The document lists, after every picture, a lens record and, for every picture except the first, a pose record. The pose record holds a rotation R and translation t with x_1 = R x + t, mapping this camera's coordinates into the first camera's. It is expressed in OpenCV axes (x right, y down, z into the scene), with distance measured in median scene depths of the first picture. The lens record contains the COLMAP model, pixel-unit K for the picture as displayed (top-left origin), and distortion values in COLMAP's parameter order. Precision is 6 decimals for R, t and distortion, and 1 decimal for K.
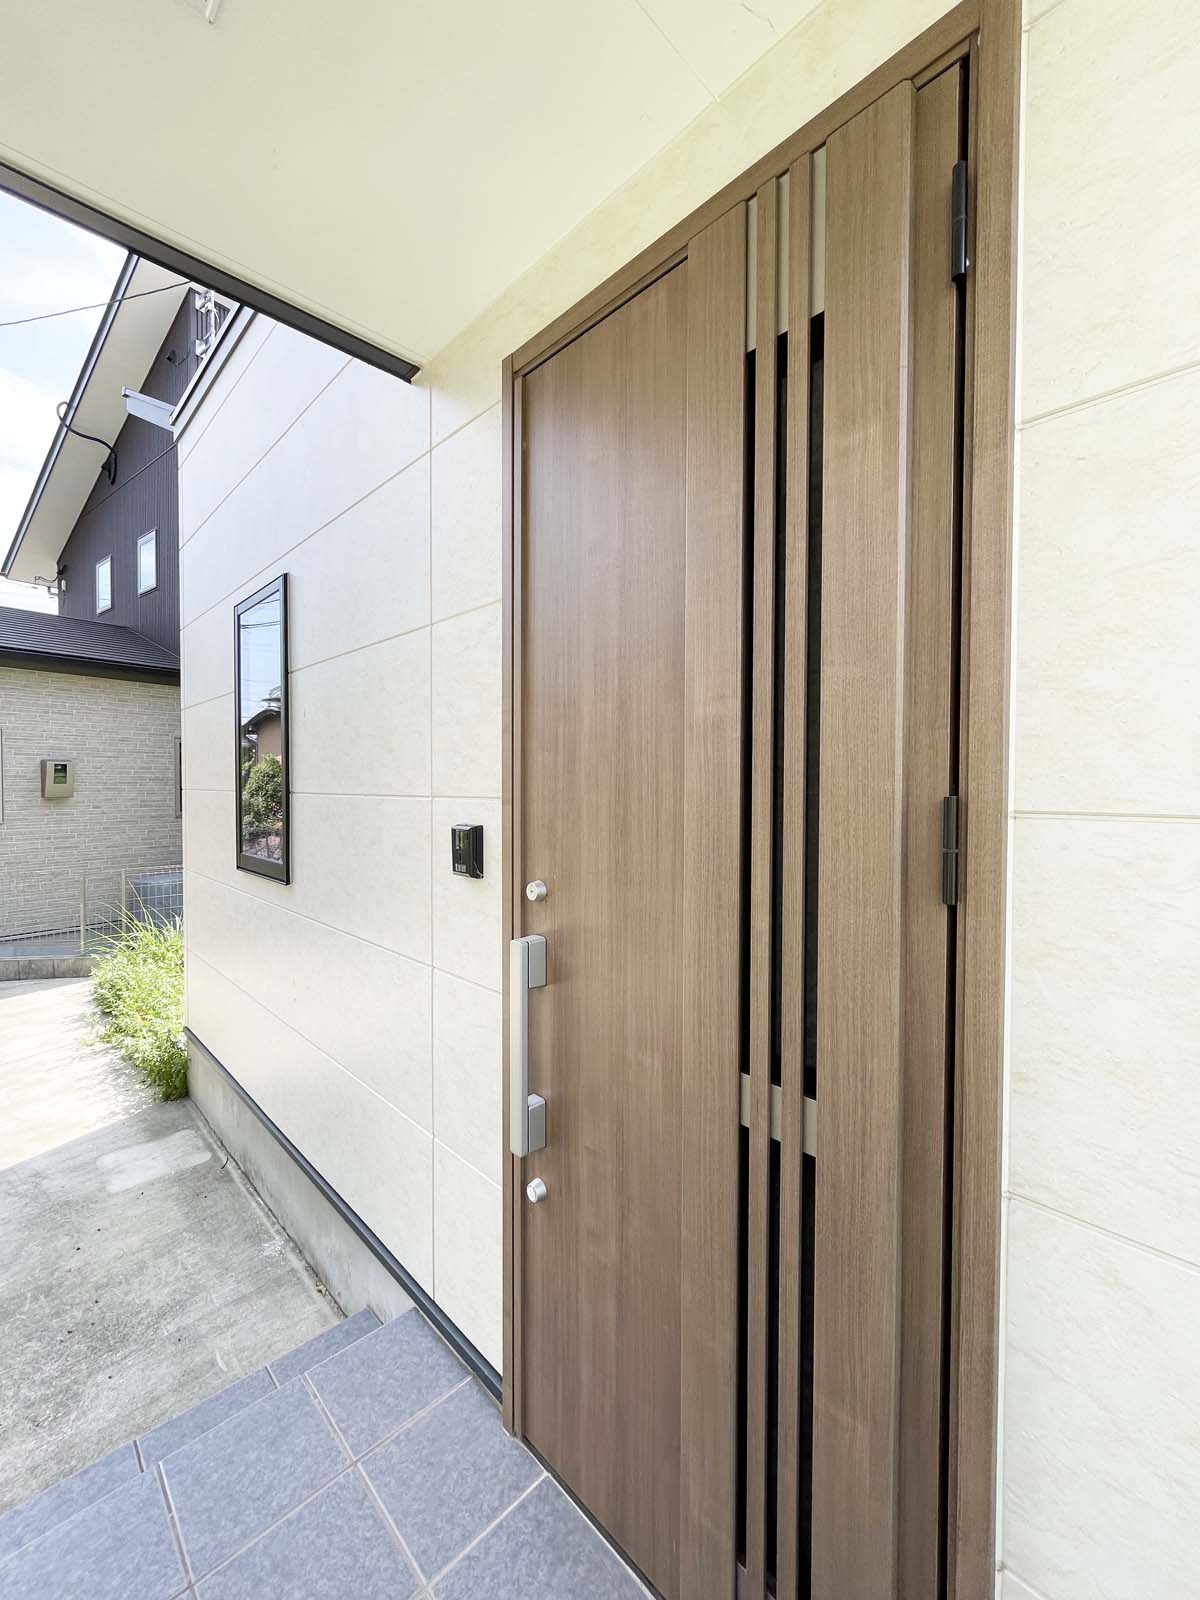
lens RADIAL K [[650.0, 0, 600.0], [0, 650.0, 800.0], [0, 0, 1]] dist [-0.000296, 0.000076]
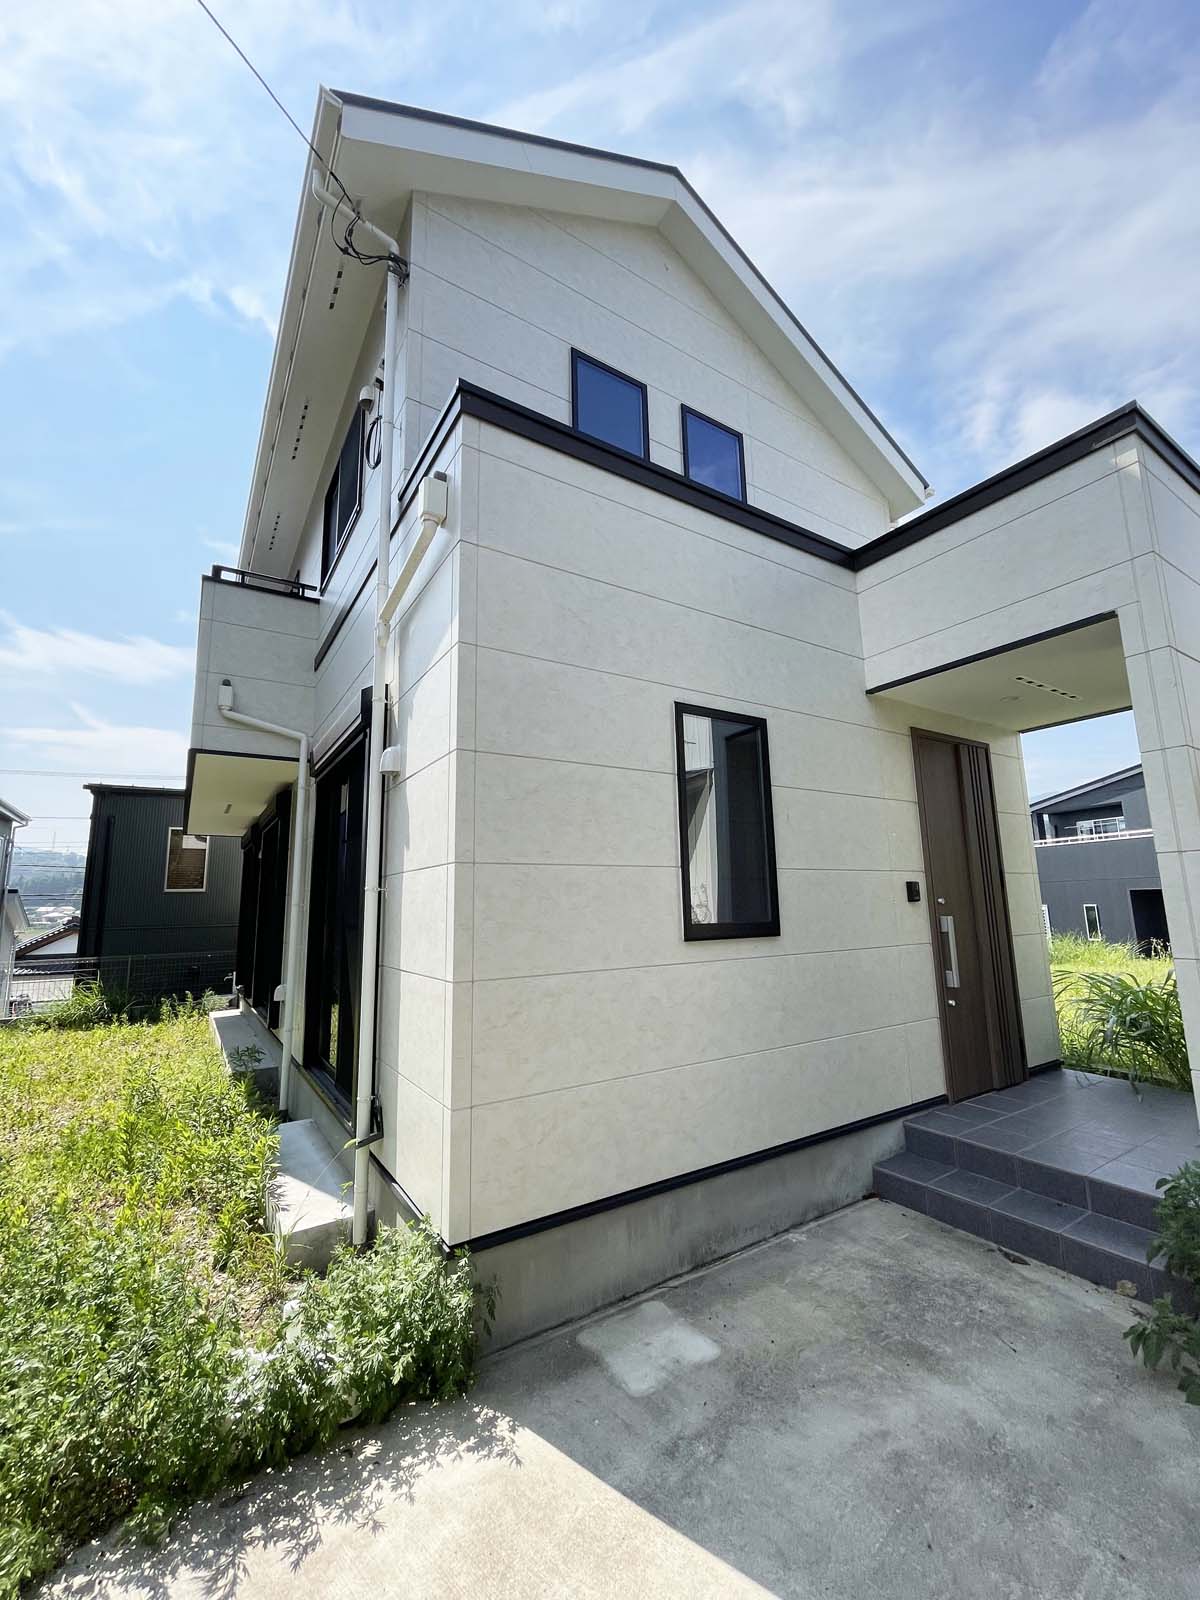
lens RADIAL K [[650.0, 0, 600.0], [0, 650.0, 800.0], [0, 0, 1]] dist [-0.000296, 0.000076]
pose [[0.197678, 0.154825, 0.967963, -1.652942], [0.042579, 0.985160, -0.166272, 0.053104], [-0.979342, 0.074083, 0.188152, 0.932745]]
